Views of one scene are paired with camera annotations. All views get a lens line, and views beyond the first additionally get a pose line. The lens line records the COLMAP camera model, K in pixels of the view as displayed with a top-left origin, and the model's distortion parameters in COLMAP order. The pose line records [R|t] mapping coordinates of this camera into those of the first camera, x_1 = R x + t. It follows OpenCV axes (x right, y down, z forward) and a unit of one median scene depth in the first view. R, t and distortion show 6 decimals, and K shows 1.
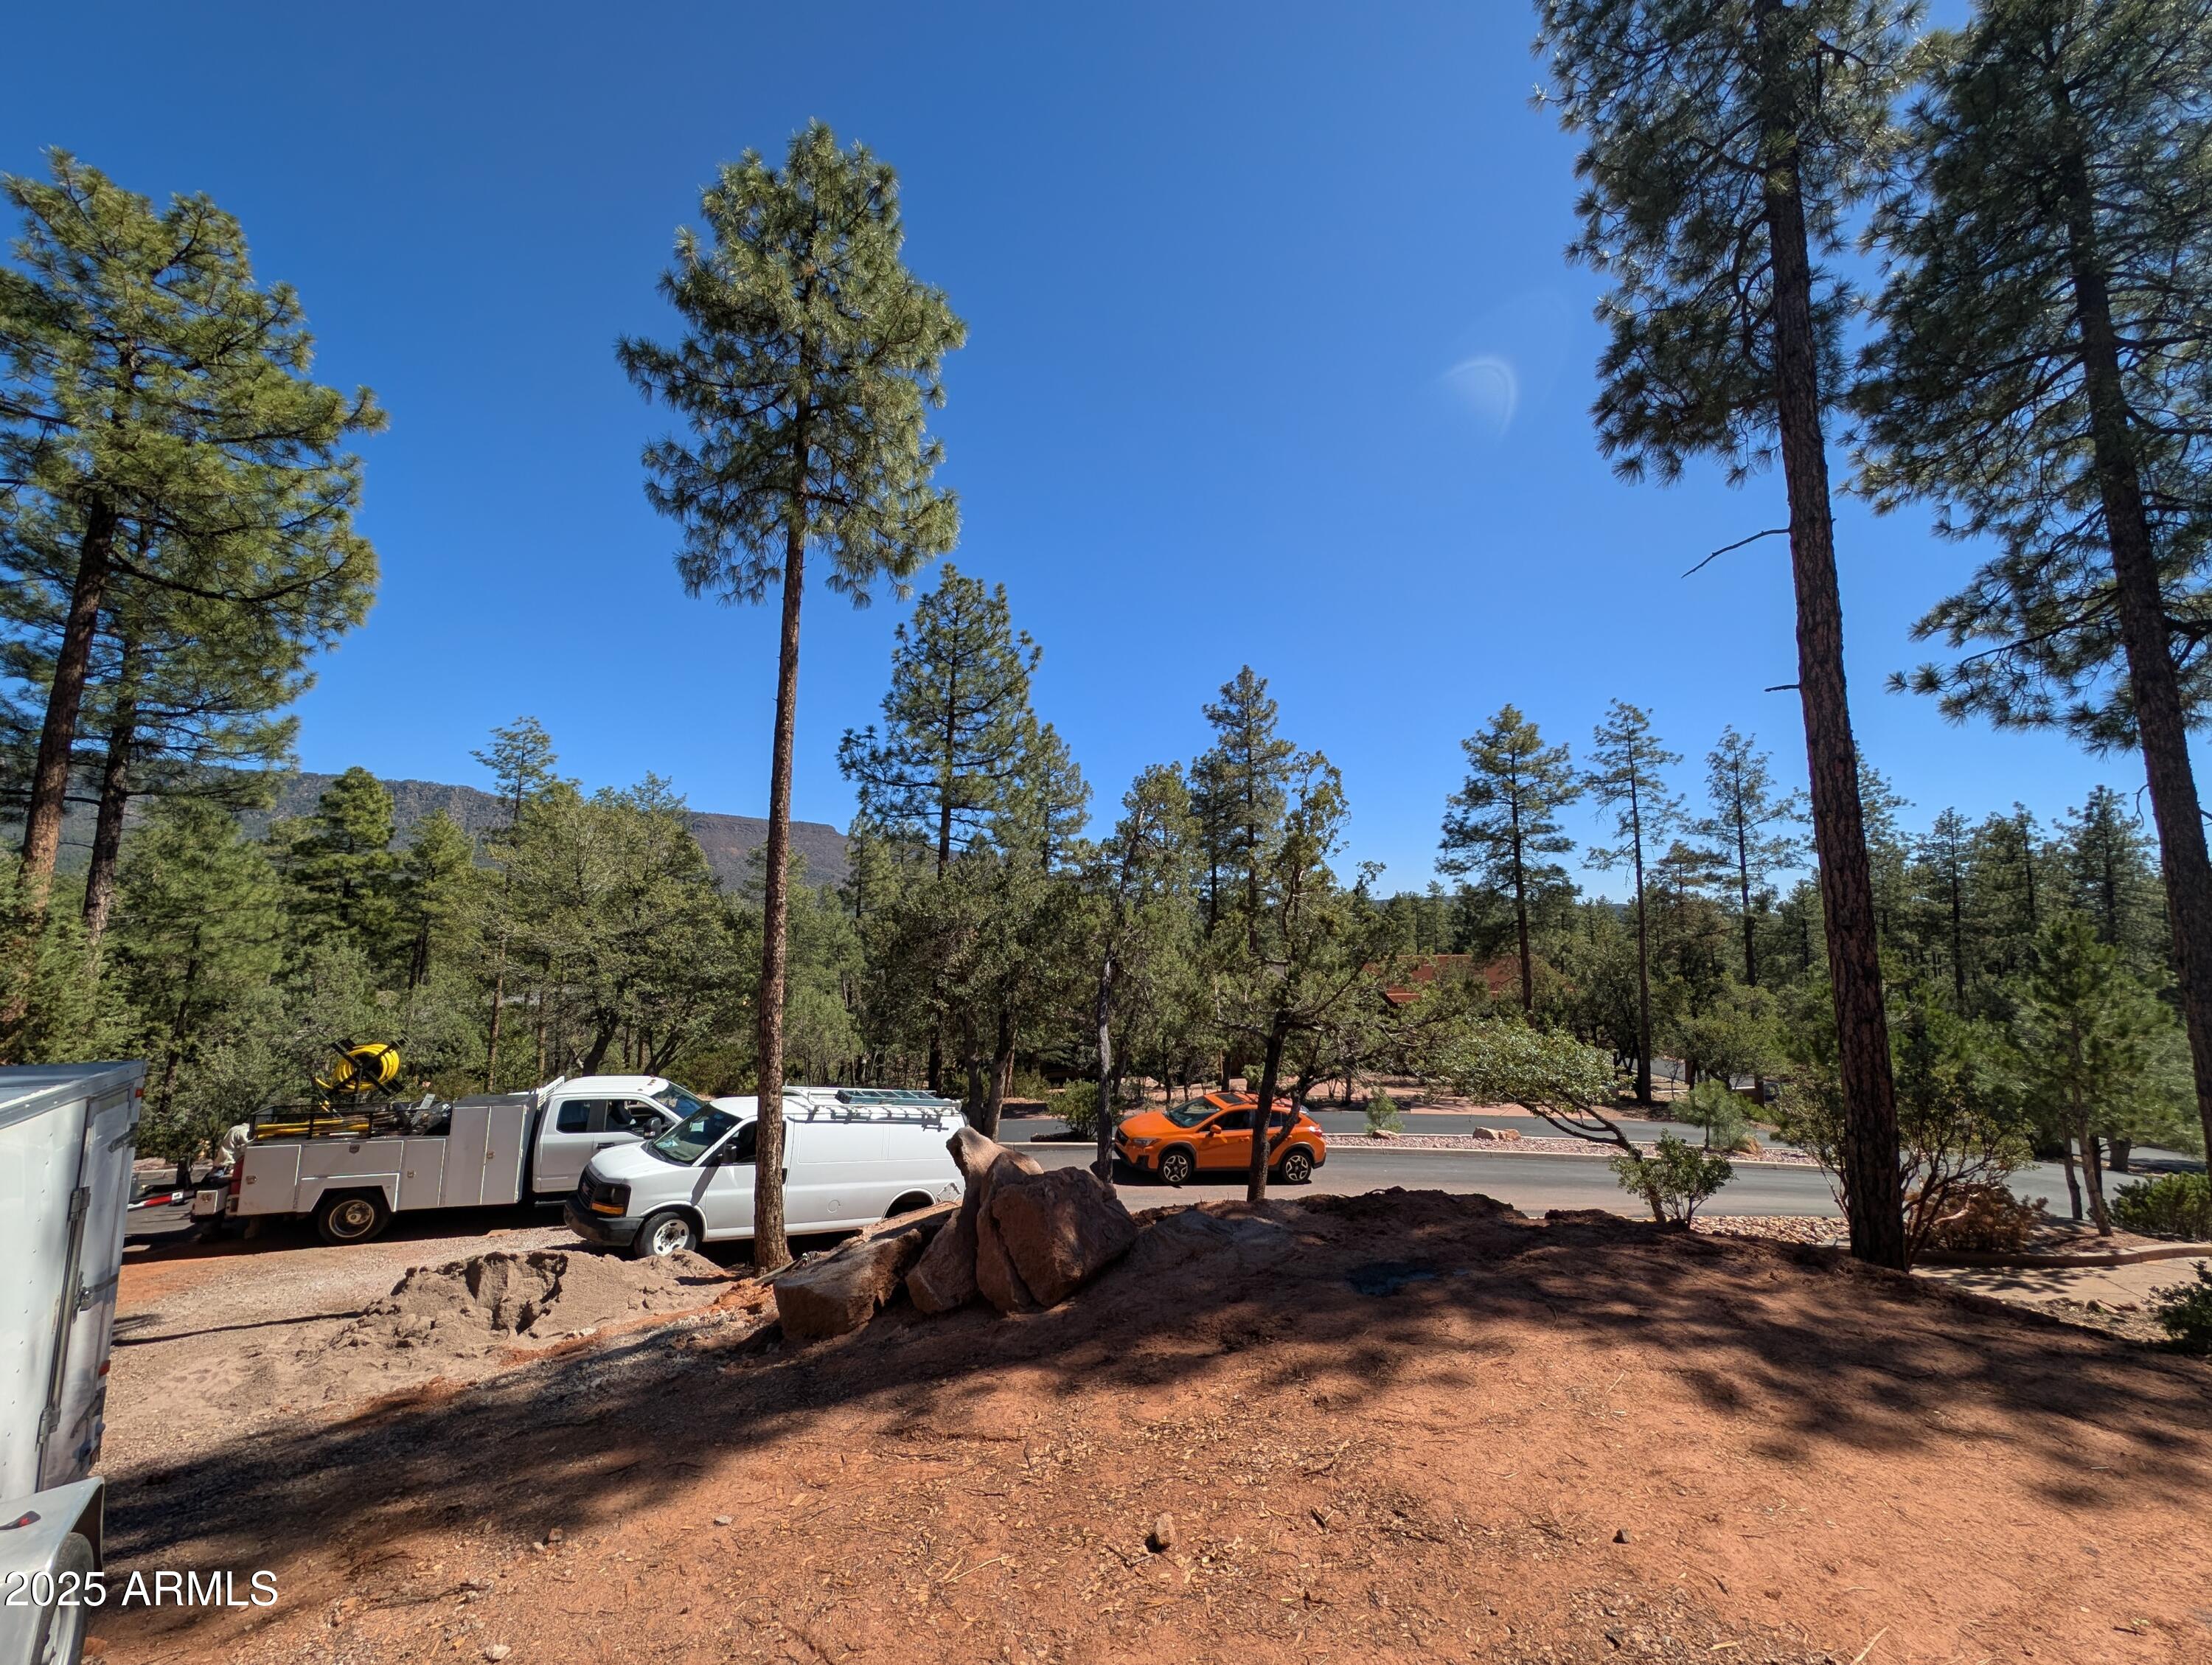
lens RADIAL K [[837.8, 0, 1110.9], [0, 837.8, 831.4], [0, 0, 1]] dist [0.010490, -0.000133]
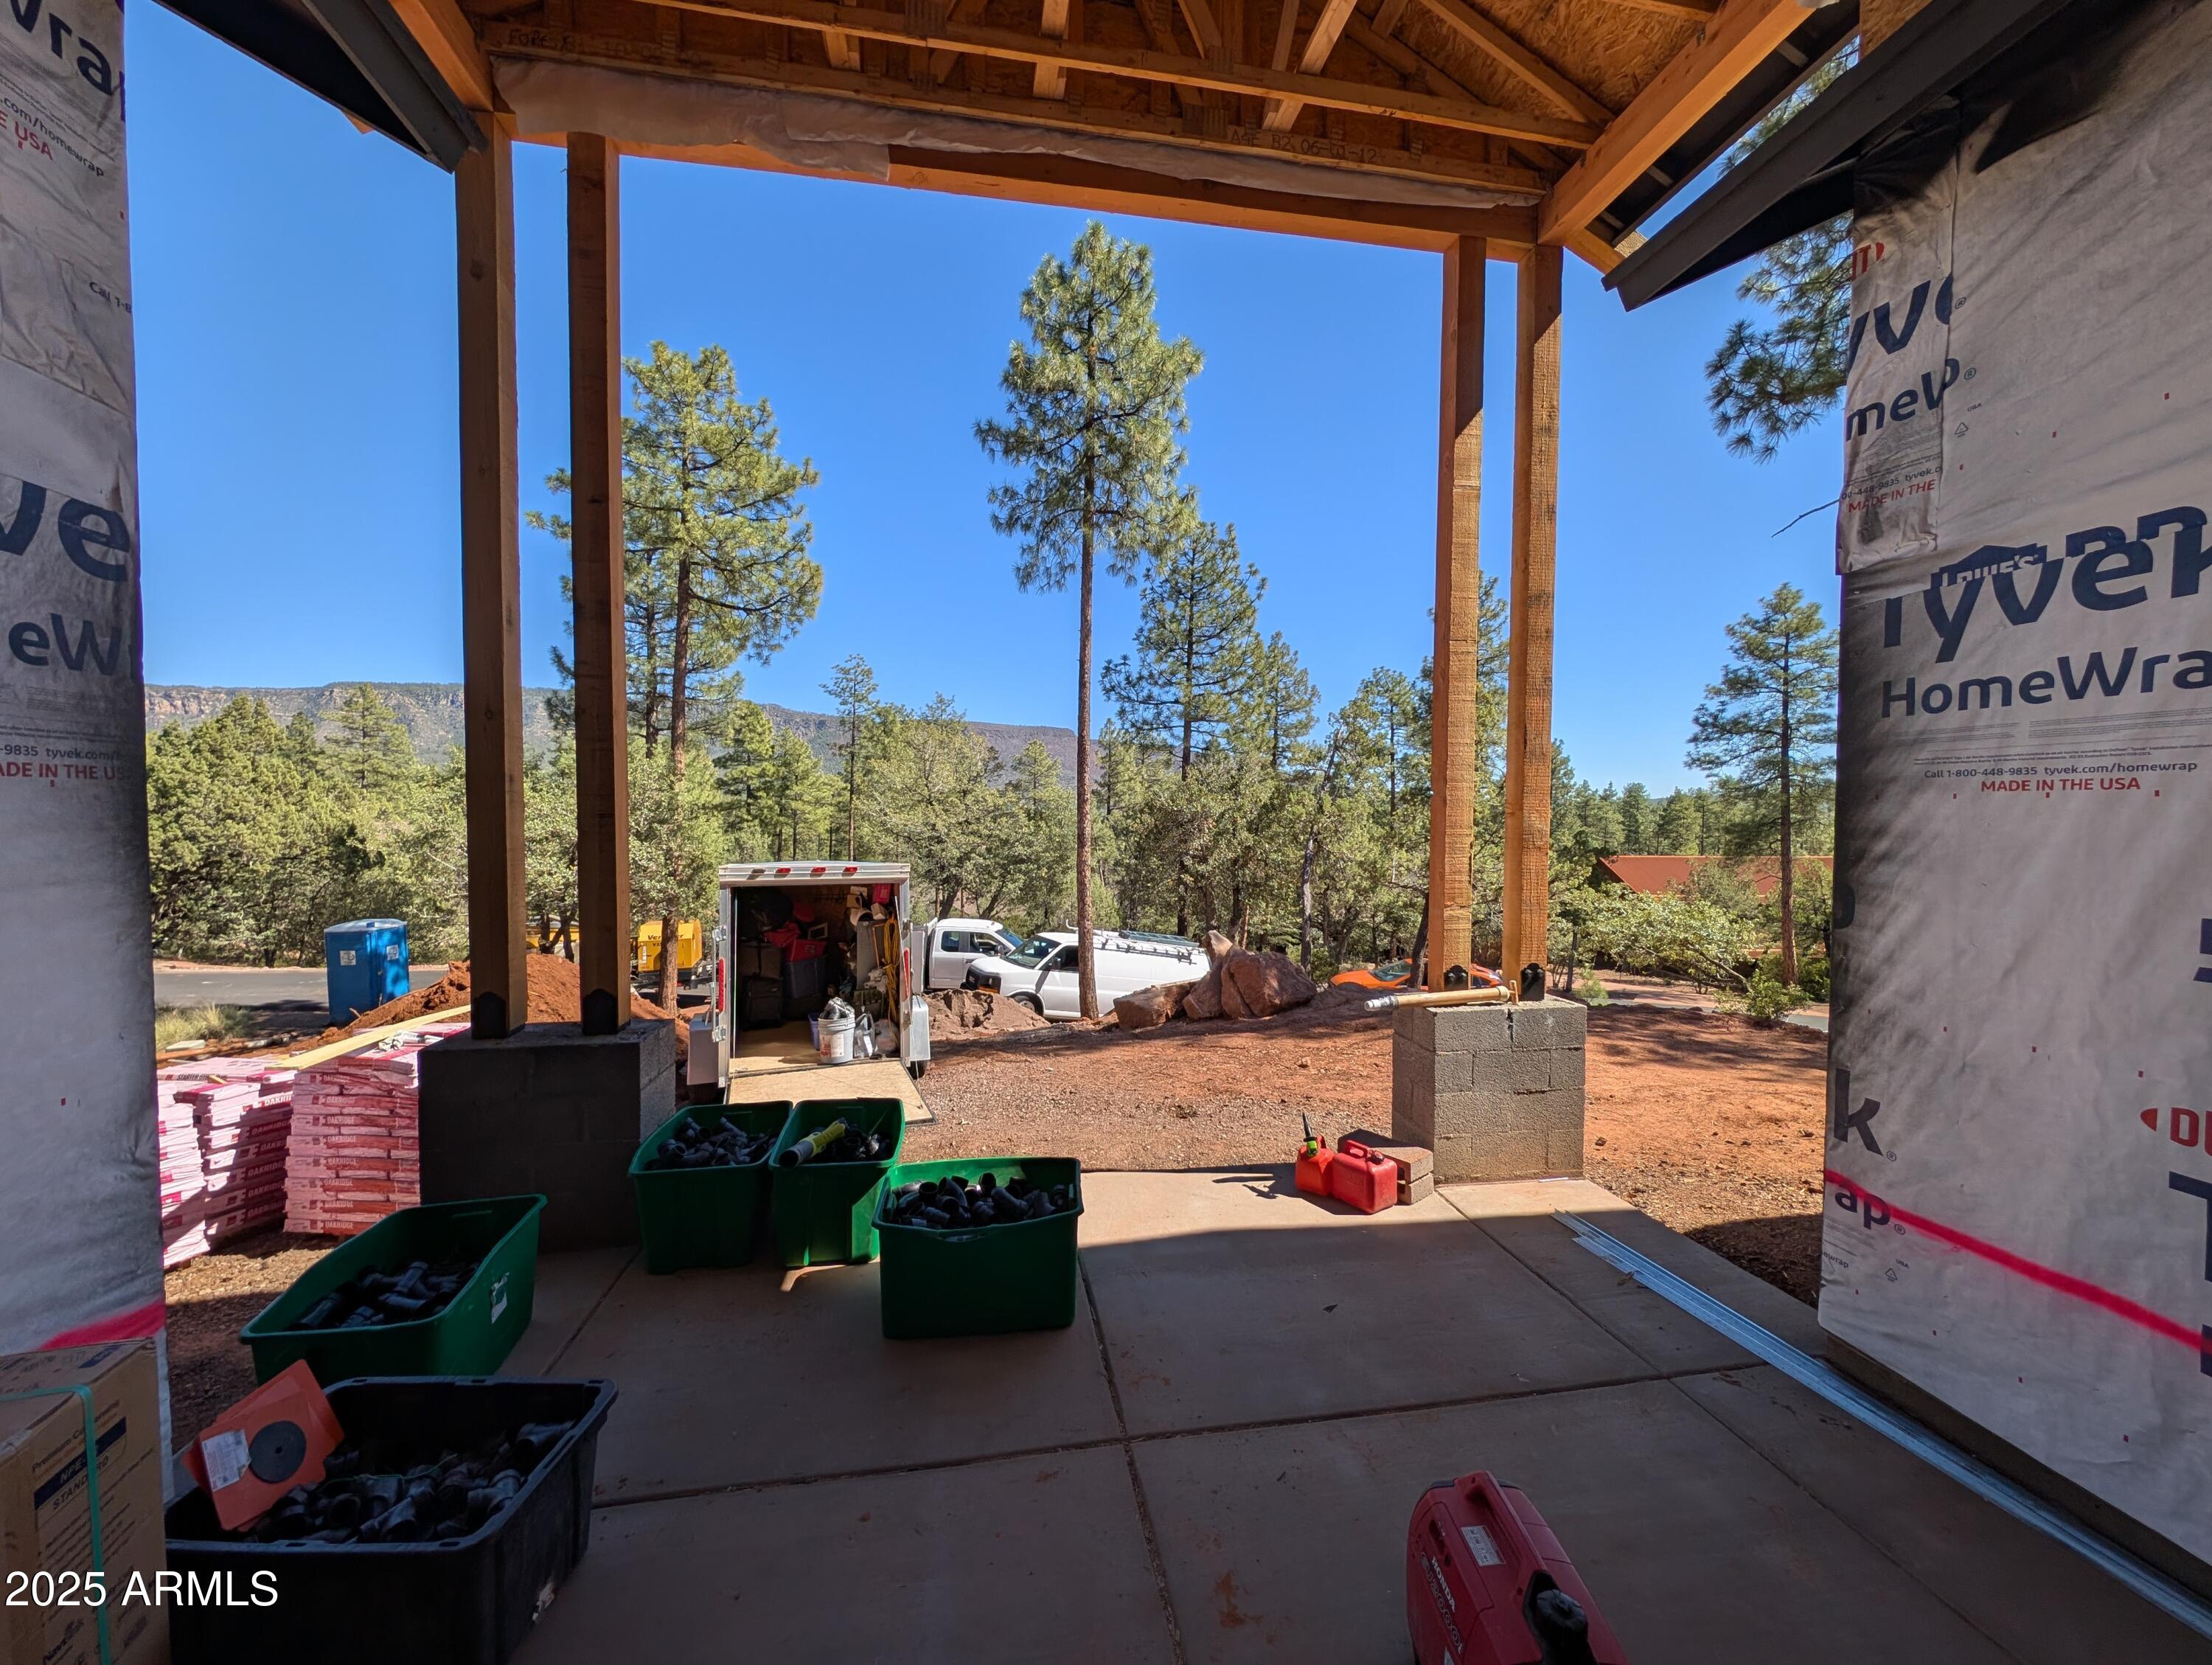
lens RADIAL K [[837.8, 0, 1110.9], [0, 837.8, 831.4], [0, 0, 1]] dist [0.010490, -0.000133]
pose [[0.962247, 0.006004, -0.272113, 0.028185], [0.026409, 0.992980, 0.115297, -0.013641], [0.270895, -0.118130, 0.955333, -0.212020]]
